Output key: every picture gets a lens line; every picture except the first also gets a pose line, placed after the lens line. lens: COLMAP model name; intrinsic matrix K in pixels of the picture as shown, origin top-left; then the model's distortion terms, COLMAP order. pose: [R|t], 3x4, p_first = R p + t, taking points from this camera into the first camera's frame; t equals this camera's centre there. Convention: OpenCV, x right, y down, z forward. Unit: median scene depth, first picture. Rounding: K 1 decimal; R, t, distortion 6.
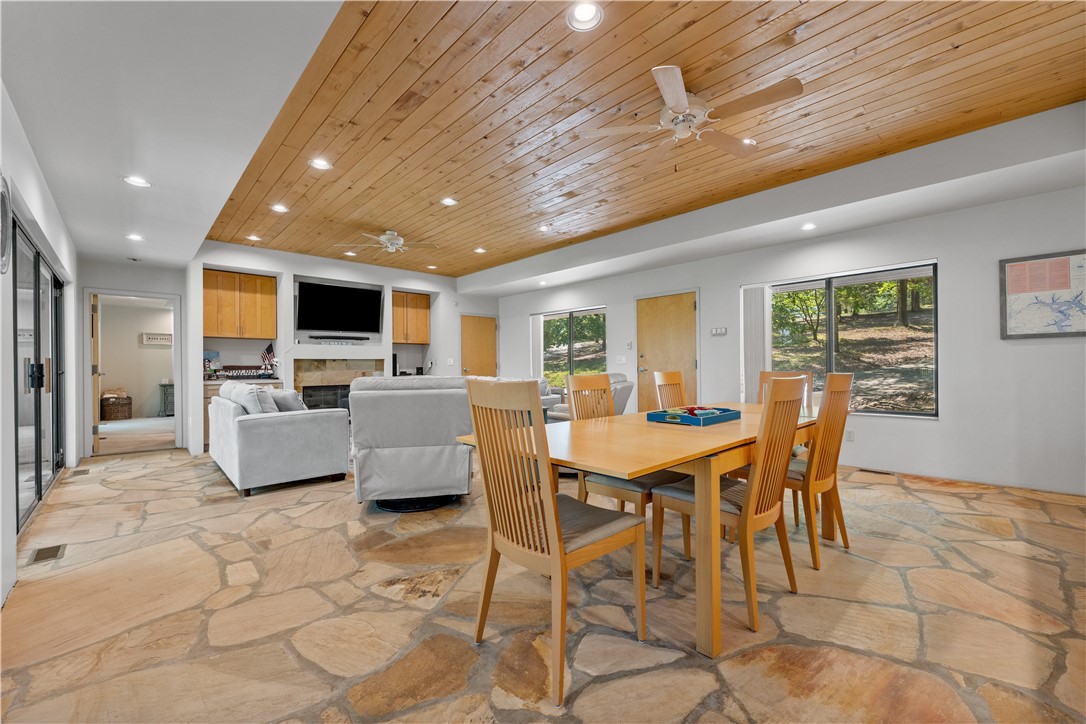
lens RADIAL K [[442.7, 0, 539.6], [0, 442.7, 367.4], [0, 0, 1]] dist [0.002541, 0.000092]
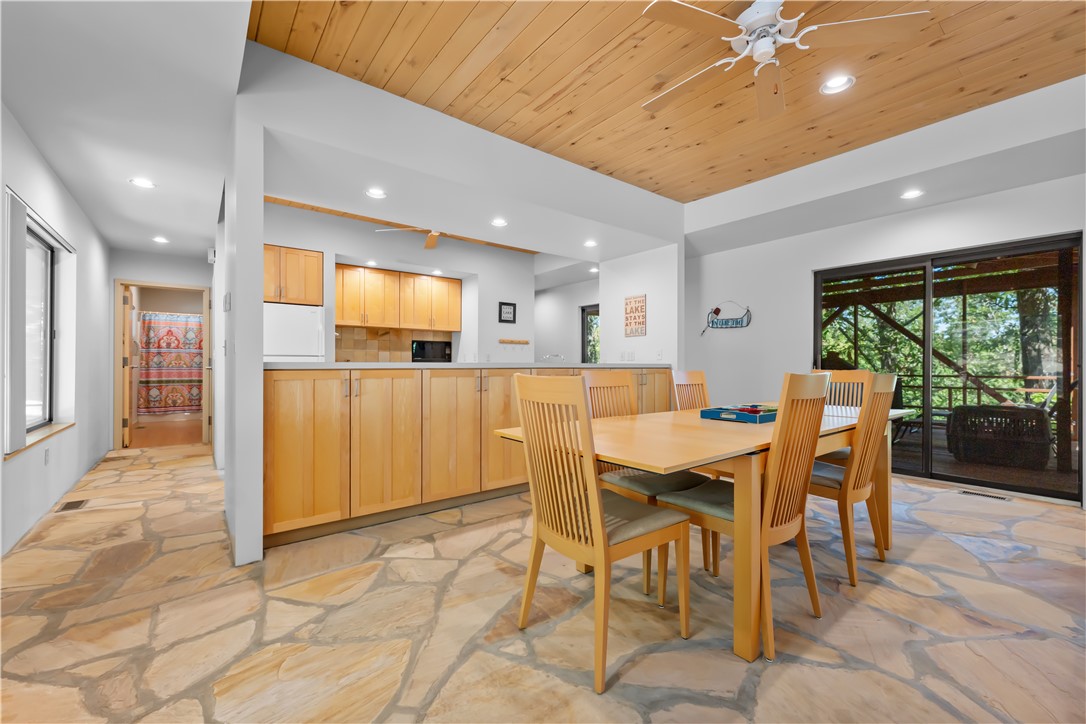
lens RADIAL K [[440.0, 0, 543.0], [0, 440.0, 362.0], [0, 0, 1]] dist [0.001001, 0.000068]
pose [[-0.996720, 0.006258, 0.080689, 0.272431], [0.005702, 0.999958, -0.007118, -0.000241], [-0.080730, -0.006634, -0.996714, 0.753417]]
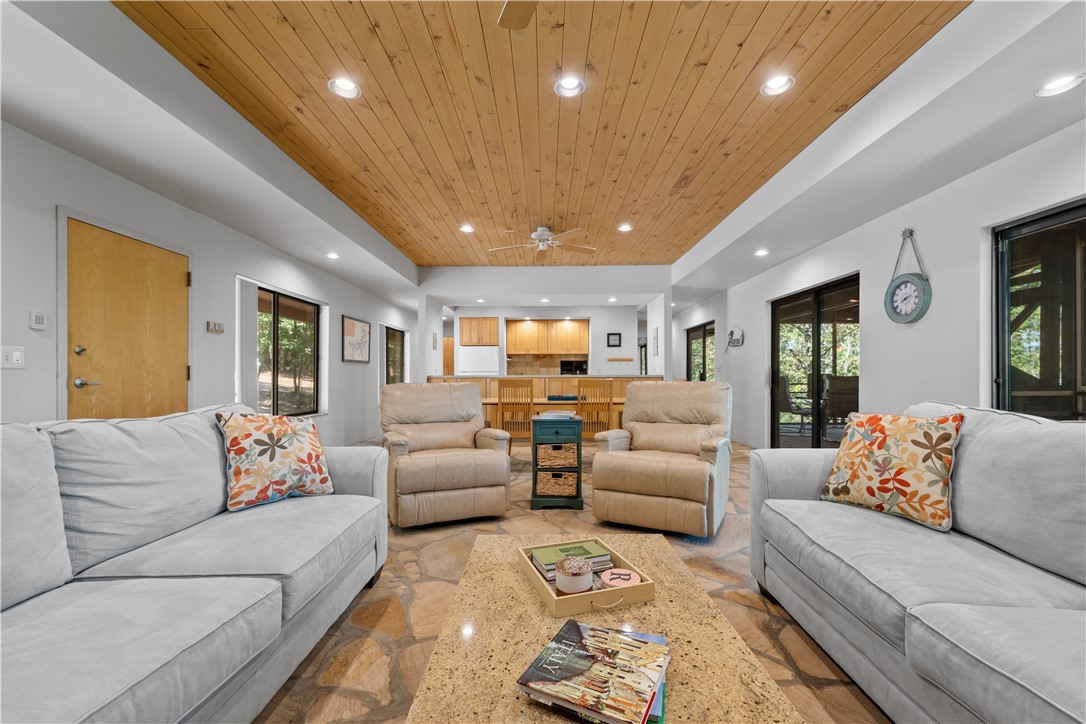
lens RADIAL K [[447.0, 0, 542.6], [0, 447.0, 368.7], [0, 0, 1]] dist [0.008003, 0.000057]
pose [[-0.727306, 0.021023, 0.685991, -0.394246], [0.008623, 0.999732, -0.021495, 0.004487], [-0.686259, -0.009718, -0.727292, 0.992719]]
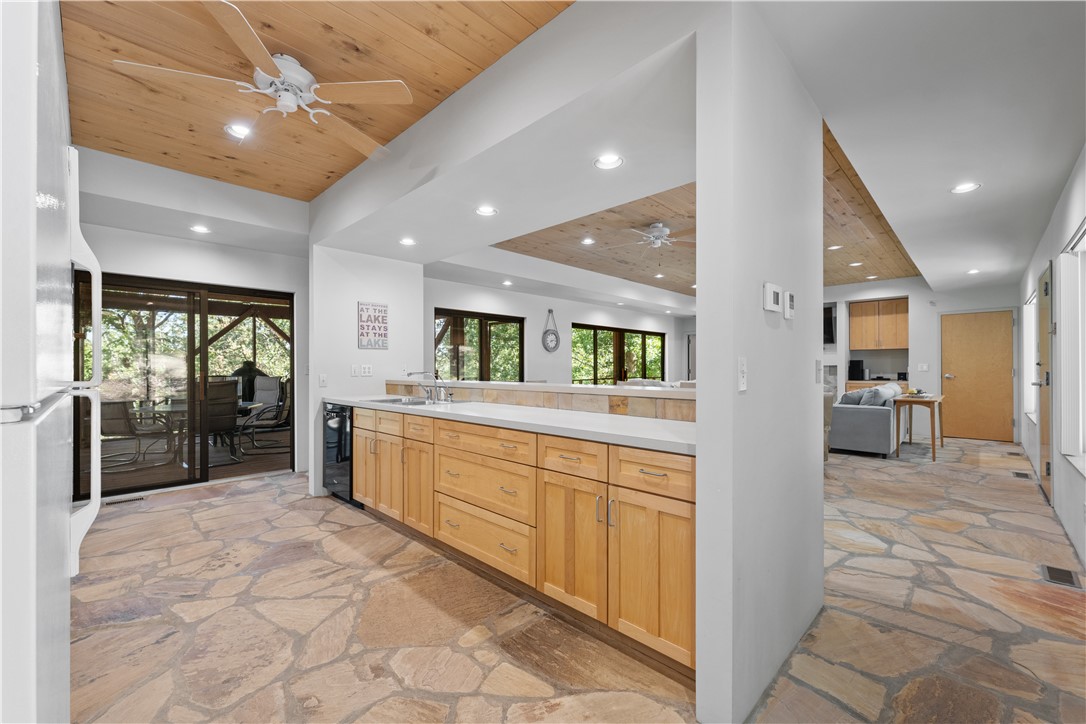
lens RADIAL K [[442.7, 0, 539.6], [0, 442.7, 367.4], [0, 0, 1]] dist [0.002541, 0.000092]
pose [[0.038594, 0.007789, -0.999225, 0.867001], [0.001409, 0.999968, 0.007849, -0.026372], [0.999254, -0.001711, 0.038581, 0.200693]]
